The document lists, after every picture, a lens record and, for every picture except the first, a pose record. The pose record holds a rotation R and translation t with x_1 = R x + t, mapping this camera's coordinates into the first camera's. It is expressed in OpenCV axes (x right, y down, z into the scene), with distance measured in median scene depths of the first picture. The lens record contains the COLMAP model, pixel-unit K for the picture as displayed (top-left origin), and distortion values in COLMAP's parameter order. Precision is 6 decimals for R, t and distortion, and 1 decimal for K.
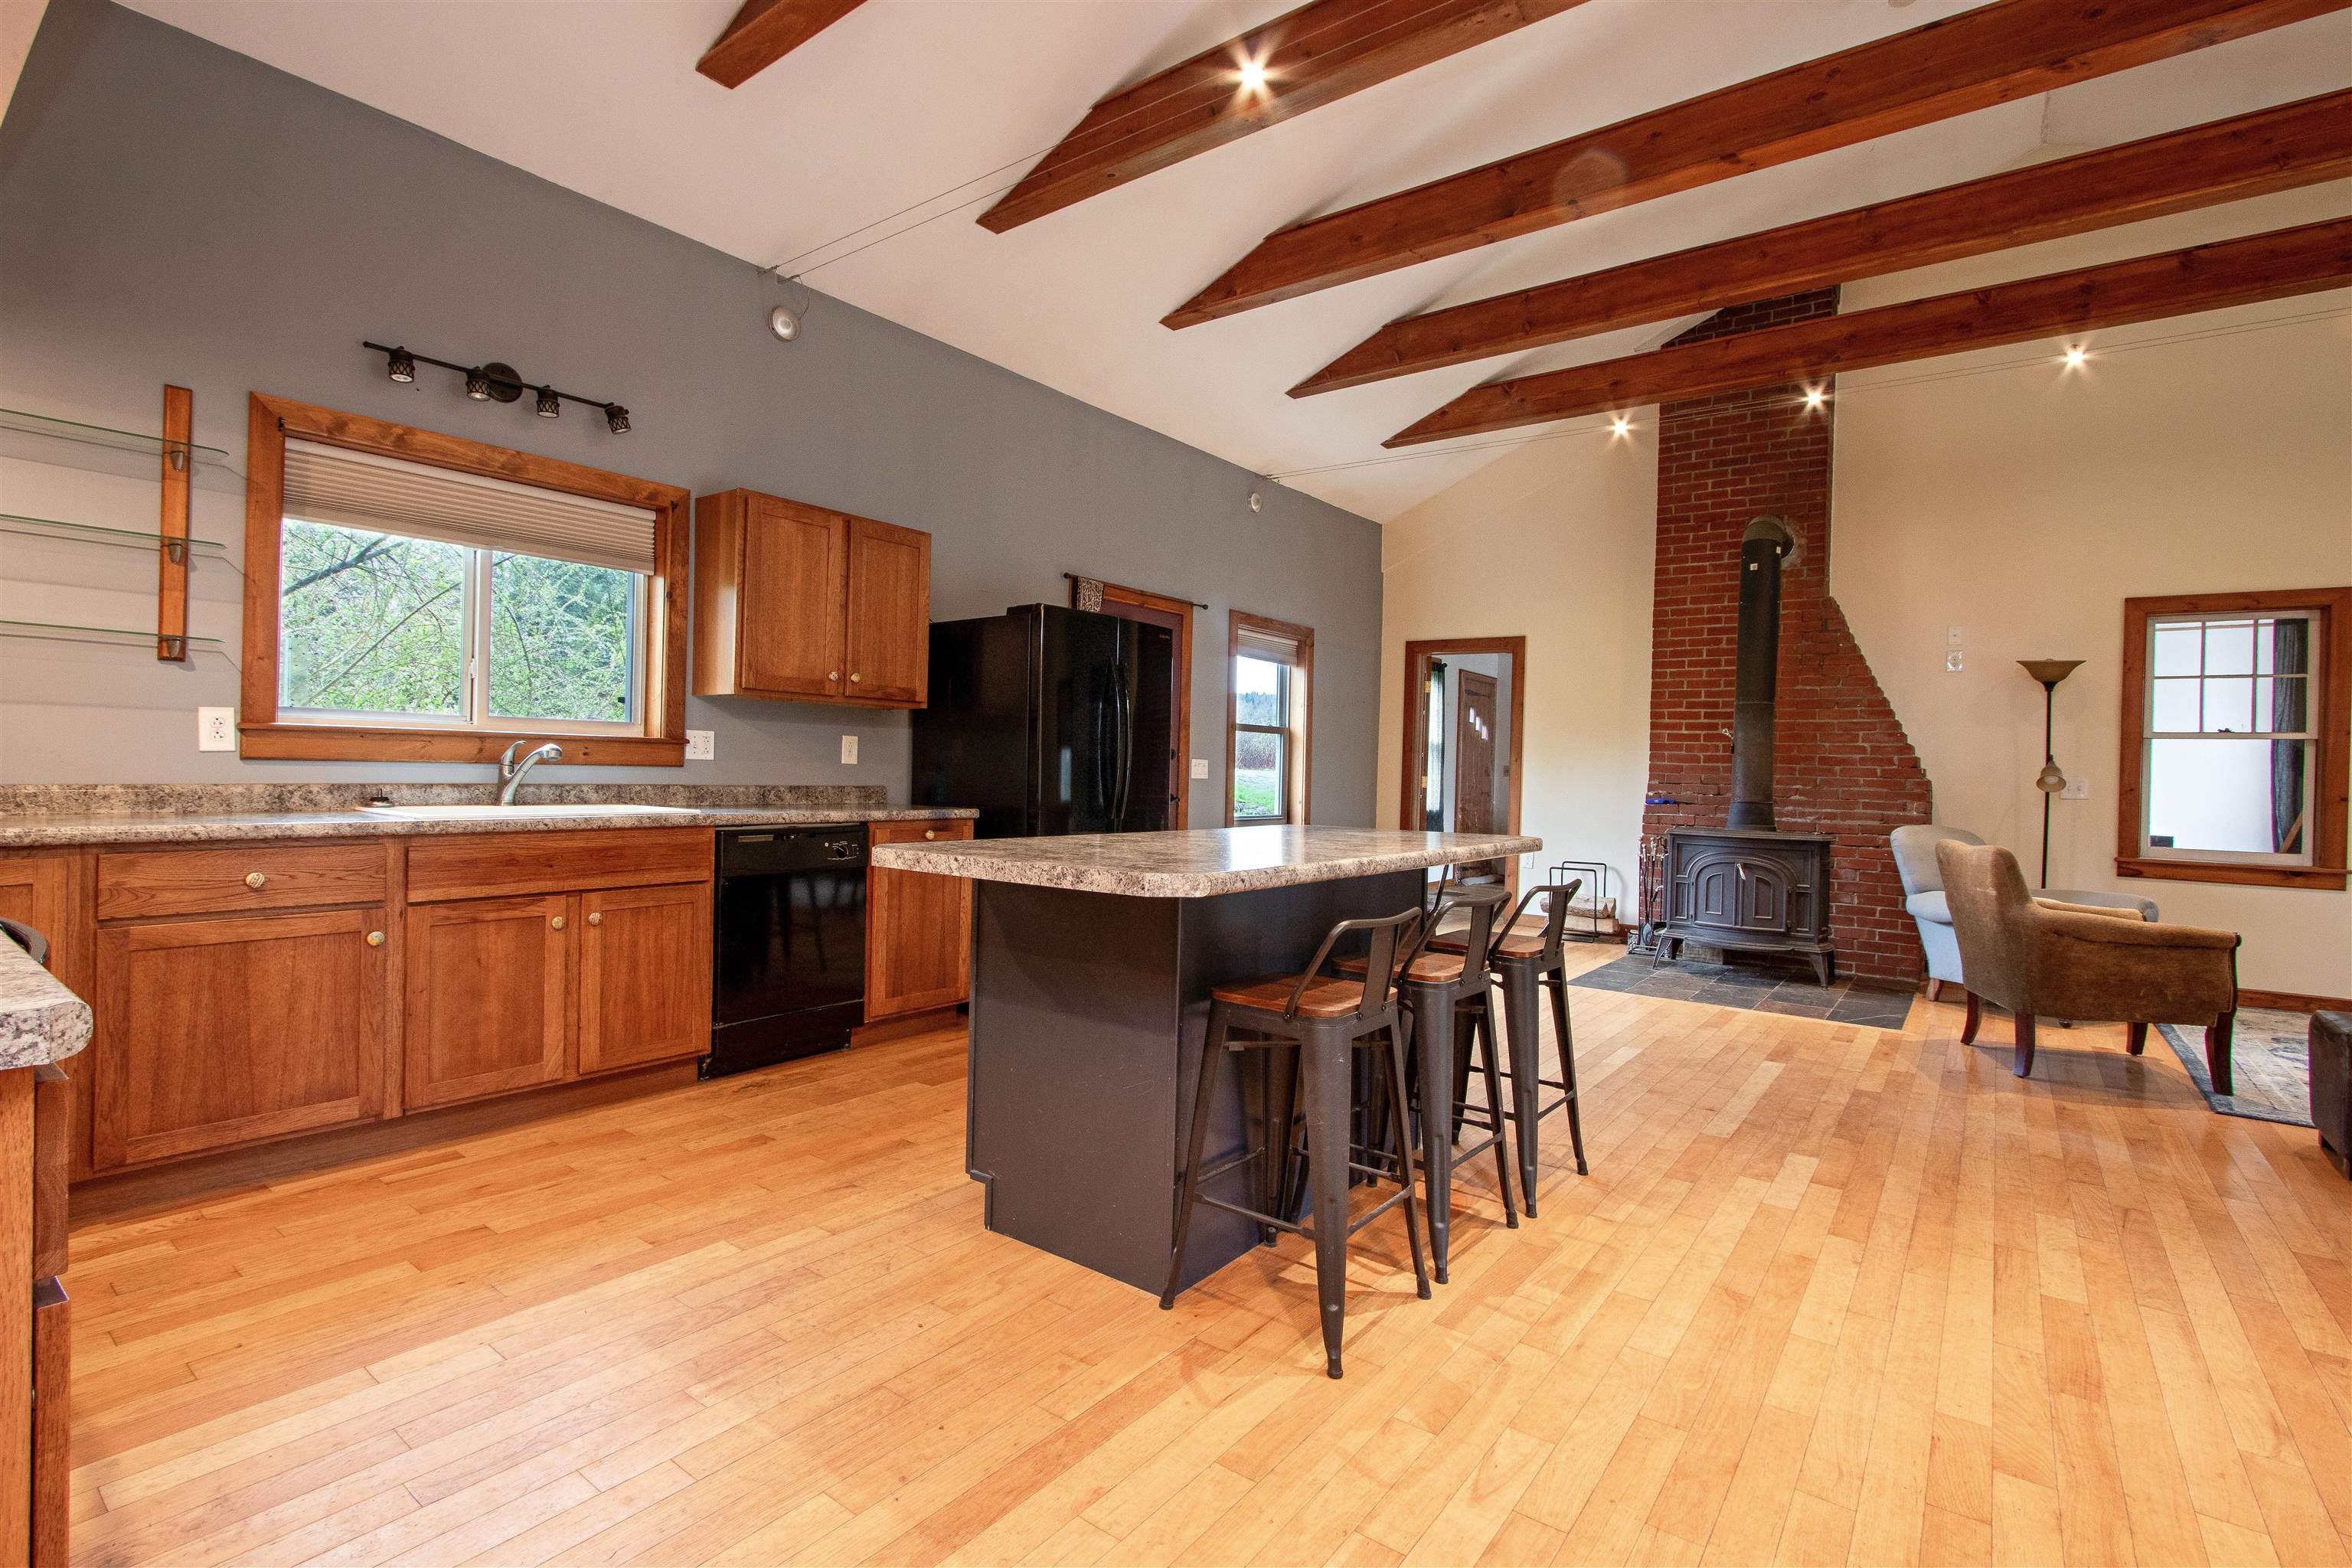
lens RADIAL K [[1109.5, 0, 1169.1], [0, 1109.5, 765.8], [0, 0, 1]] dist [-0.018683, 0.002723]
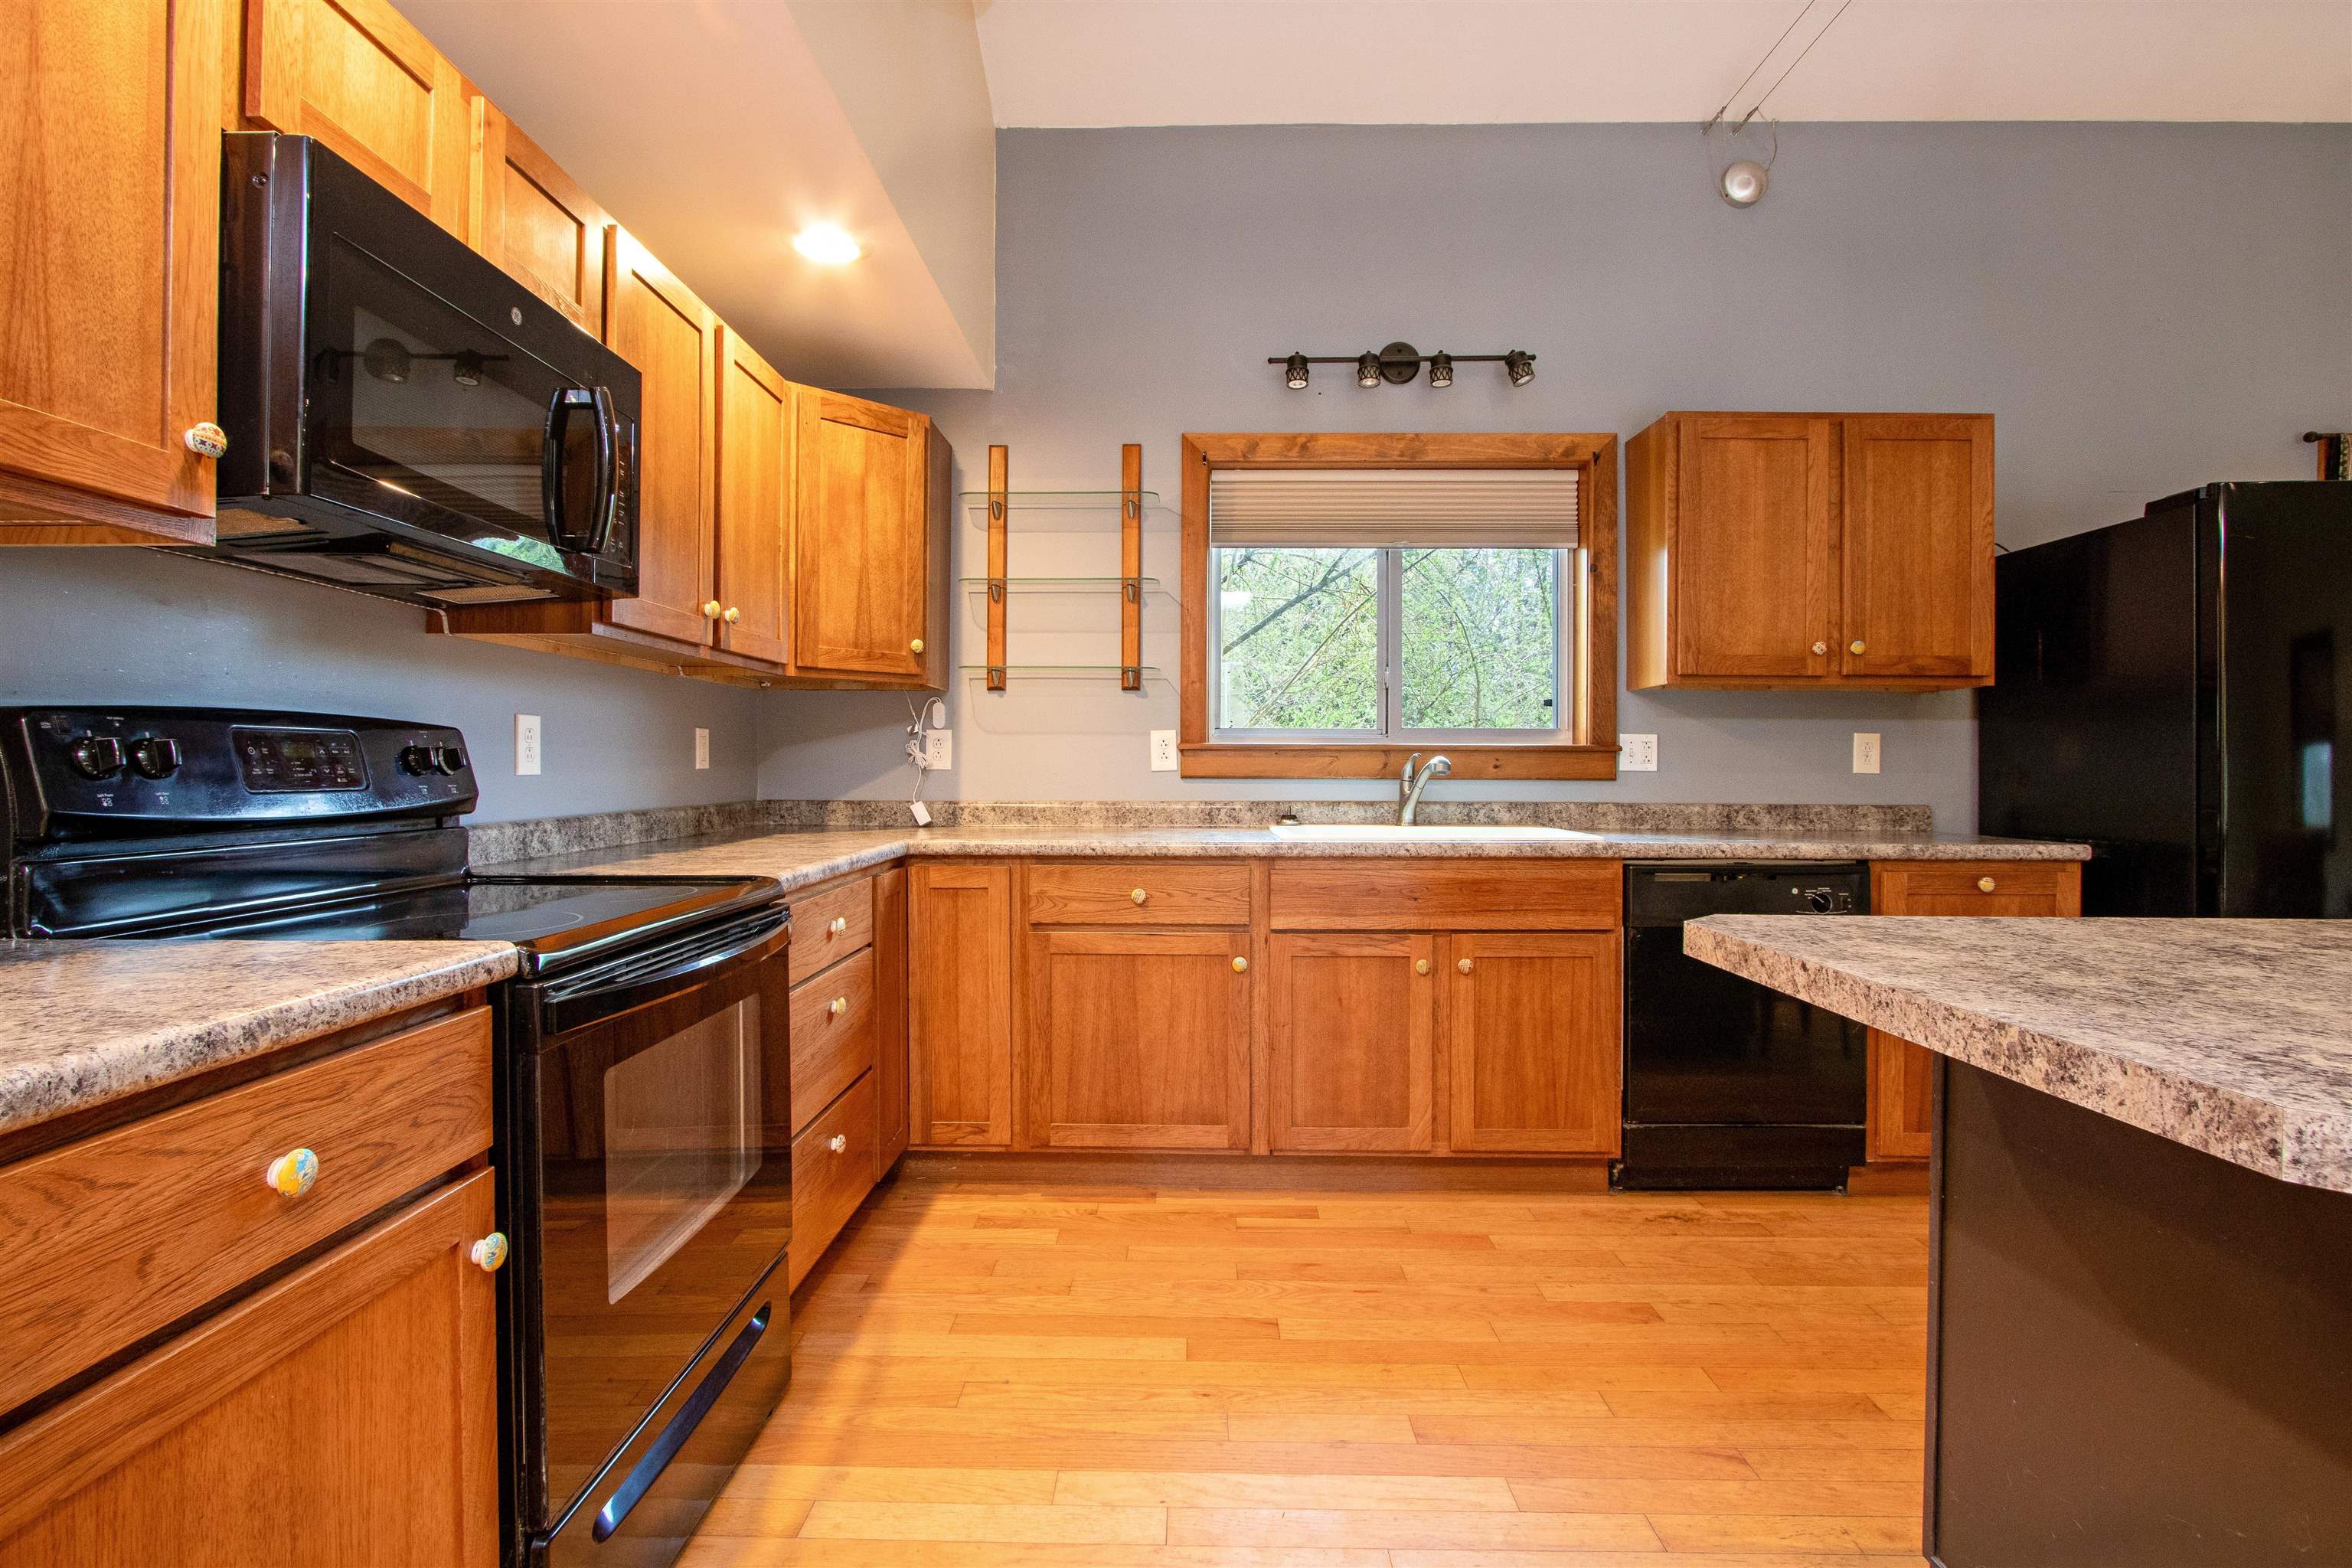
lens RADIAL K [[1109.5, 0, 1173.4], [0, 1109.5, 768.6], [0, 0, 1]] dist [-0.018683, 0.002723]
pose [[0.586304, -0.019008, -0.809868, 0.023269], [0.011530, 0.999819, -0.015119, 0.000773], [0.810009, -0.000473, 0.586417, 0.303049]]
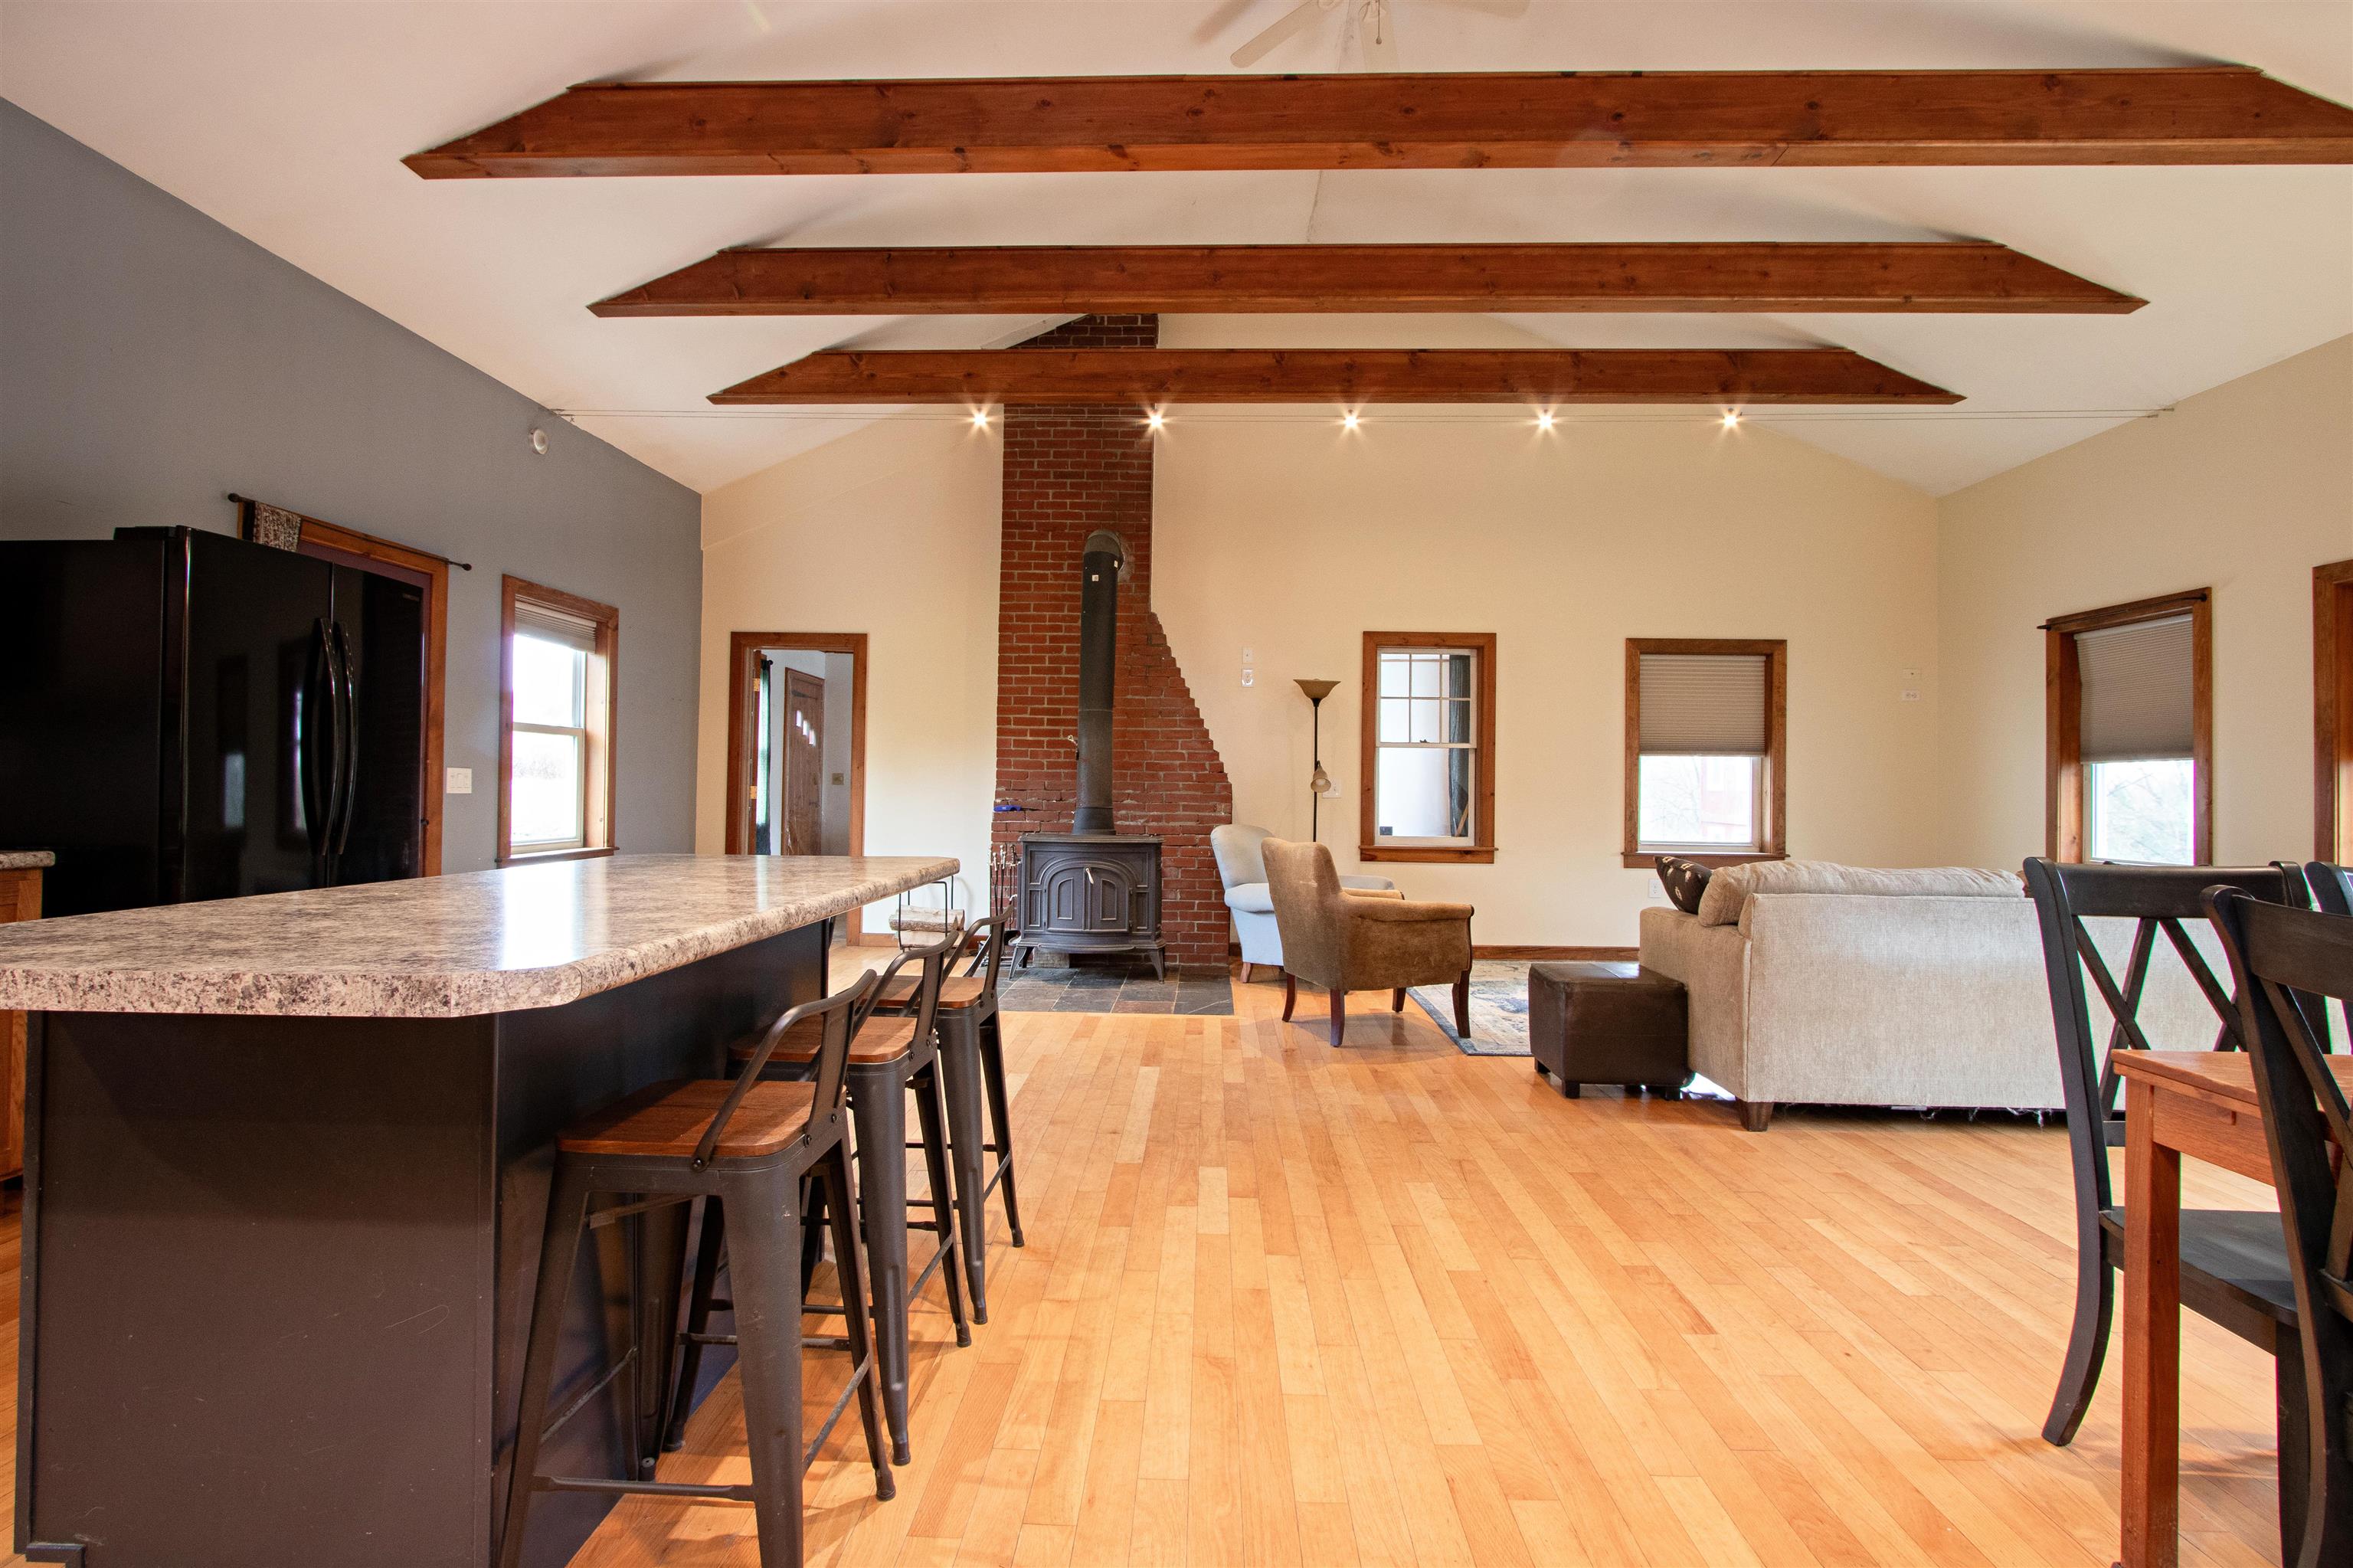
lens RADIAL K [[1110.0, 0, 1168.0], [0, 1110.0, 766.9], [0, 0, 1]] dist [-0.018683, 0.002723]
pose [[0.813669, -0.004142, 0.581314, -0.026850], [0.007149, 0.999970, -0.002881, -0.001452], [-0.581285, 0.006500, 0.813674, 0.189129]]
